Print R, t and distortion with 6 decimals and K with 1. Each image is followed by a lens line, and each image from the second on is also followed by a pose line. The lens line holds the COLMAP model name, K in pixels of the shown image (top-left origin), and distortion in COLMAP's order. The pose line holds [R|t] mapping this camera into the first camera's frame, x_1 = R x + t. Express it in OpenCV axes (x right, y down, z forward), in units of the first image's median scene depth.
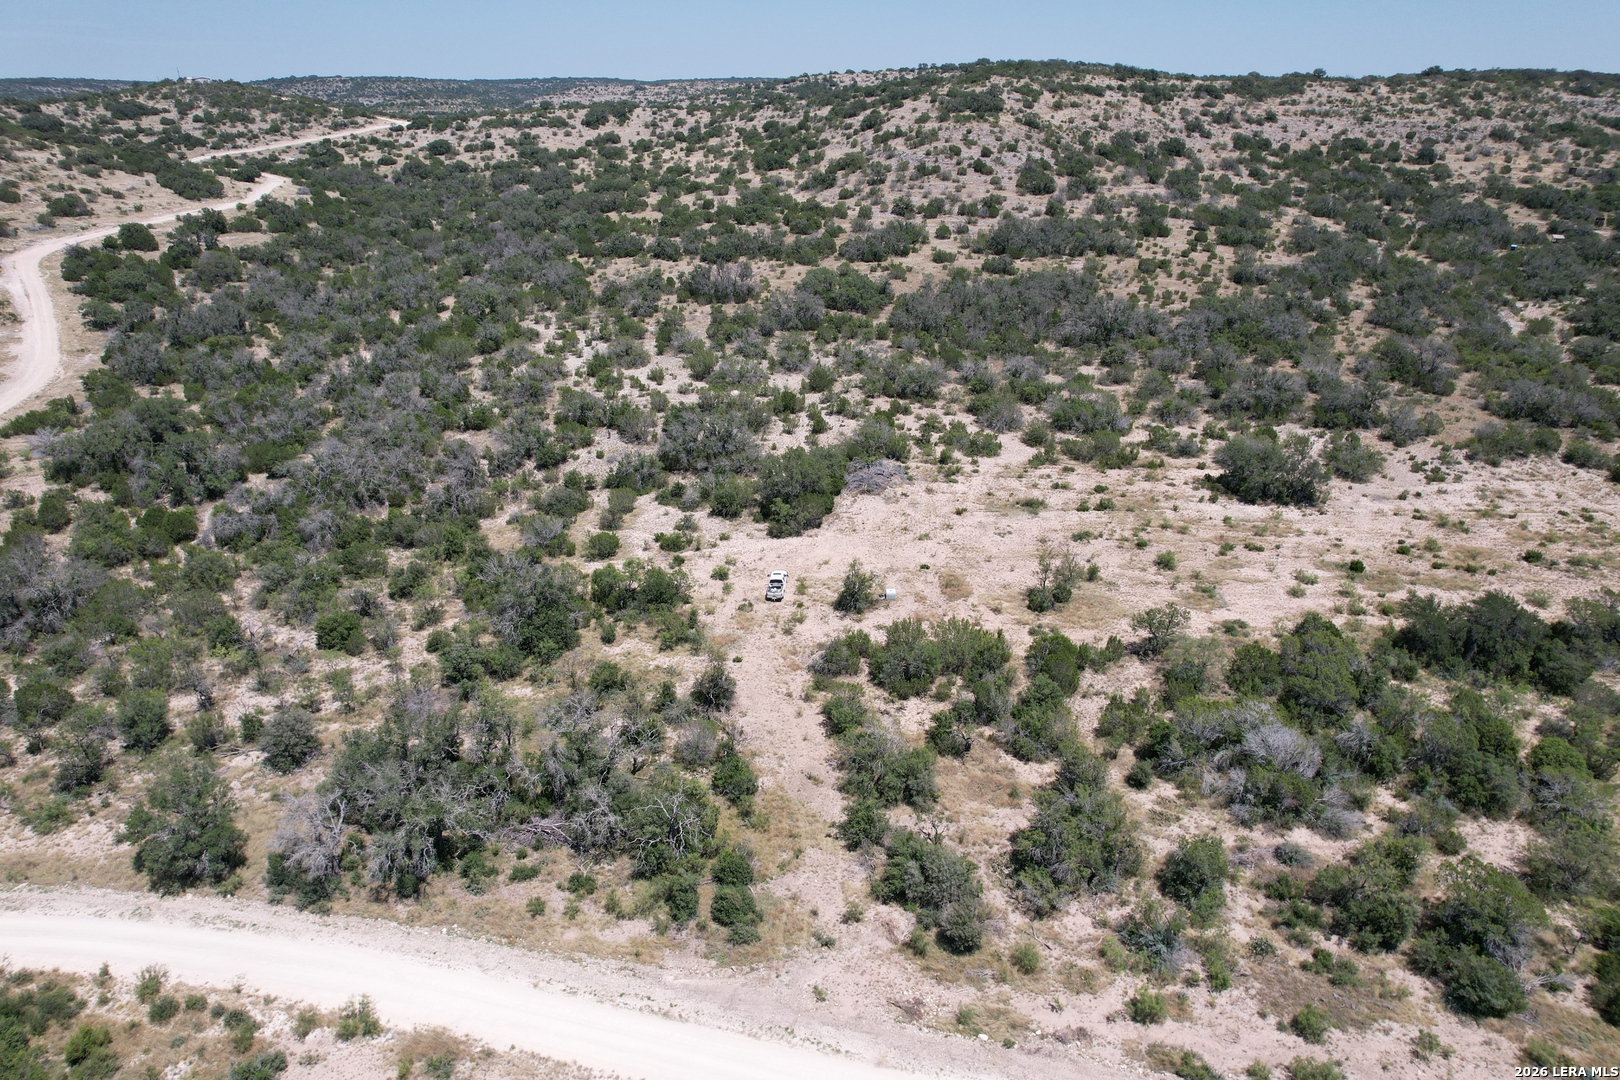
lens RADIAL K [[1036.4, 0, 808.6], [0, 1036.4, 541.0], [0, 0, 1]] dist [-0.074690, 0.067611]
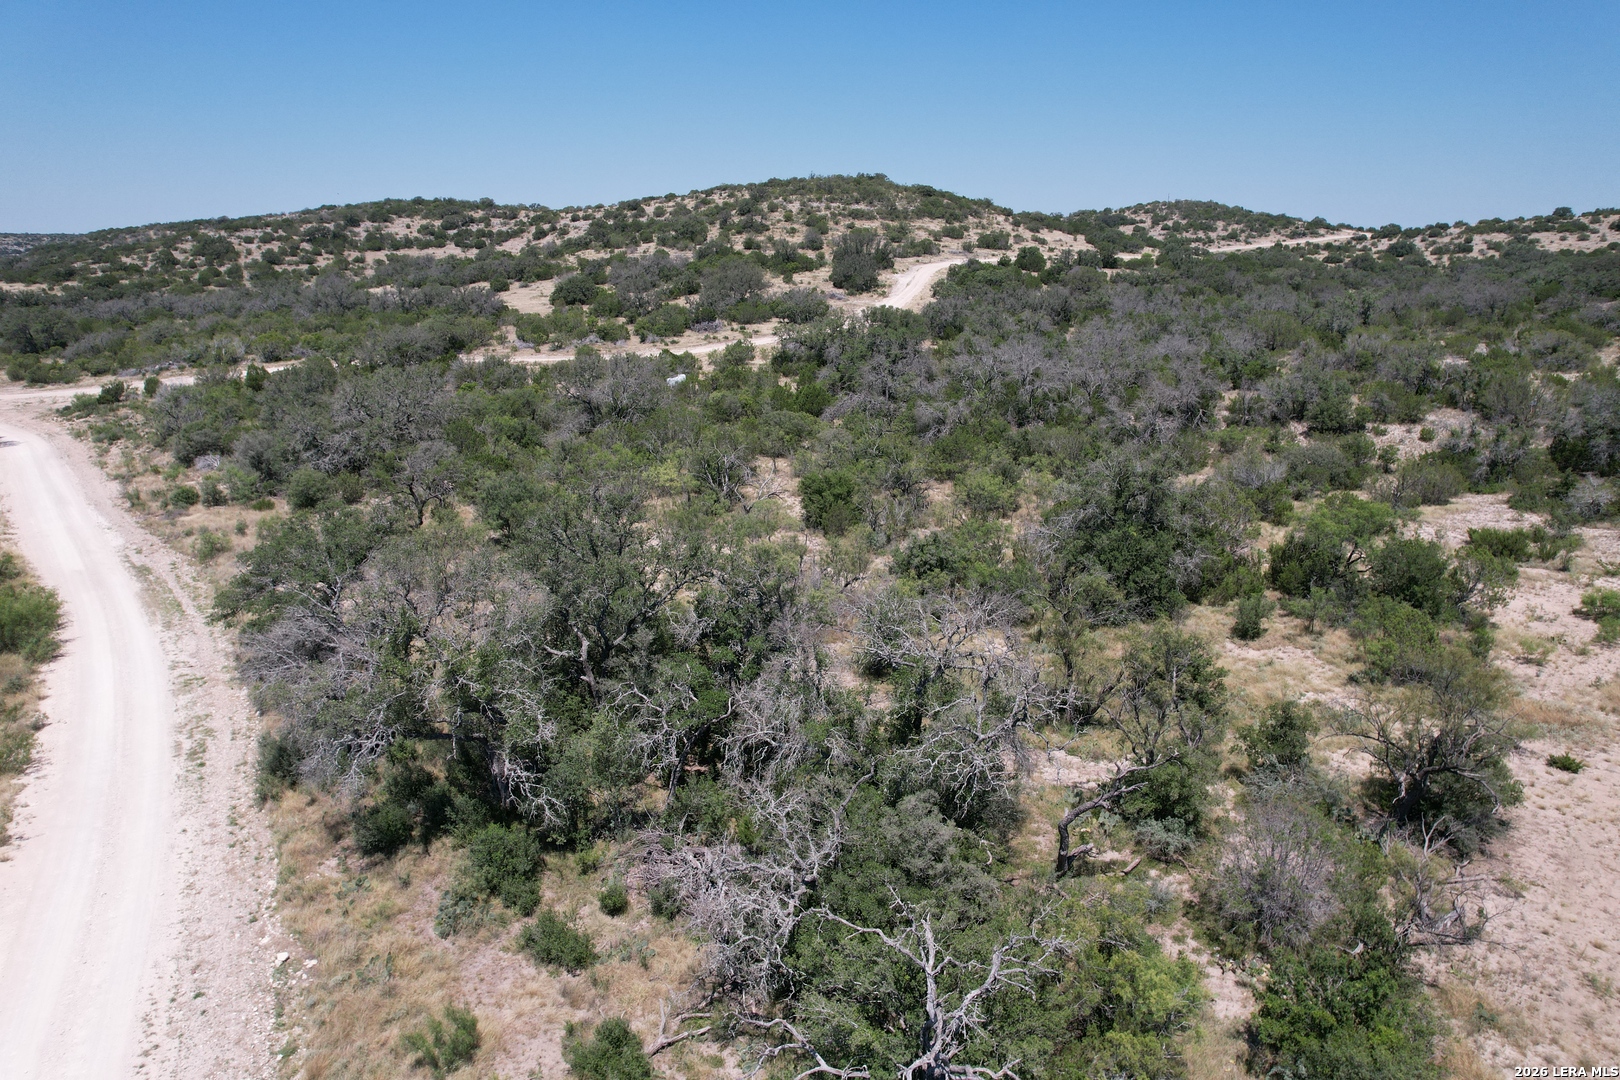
lens RADIAL K [[1036.4, 0, 806.6], [0, 1036.4, 541.3], [0, 0, 1]] dist [-0.074690, 0.067611]
pose [[0.648868, 0.204098, -0.733017, -0.000020], [-0.311855, 0.950060, -0.011525, 0.021456], [0.694058, 0.236074, 0.680112, 0.098071]]
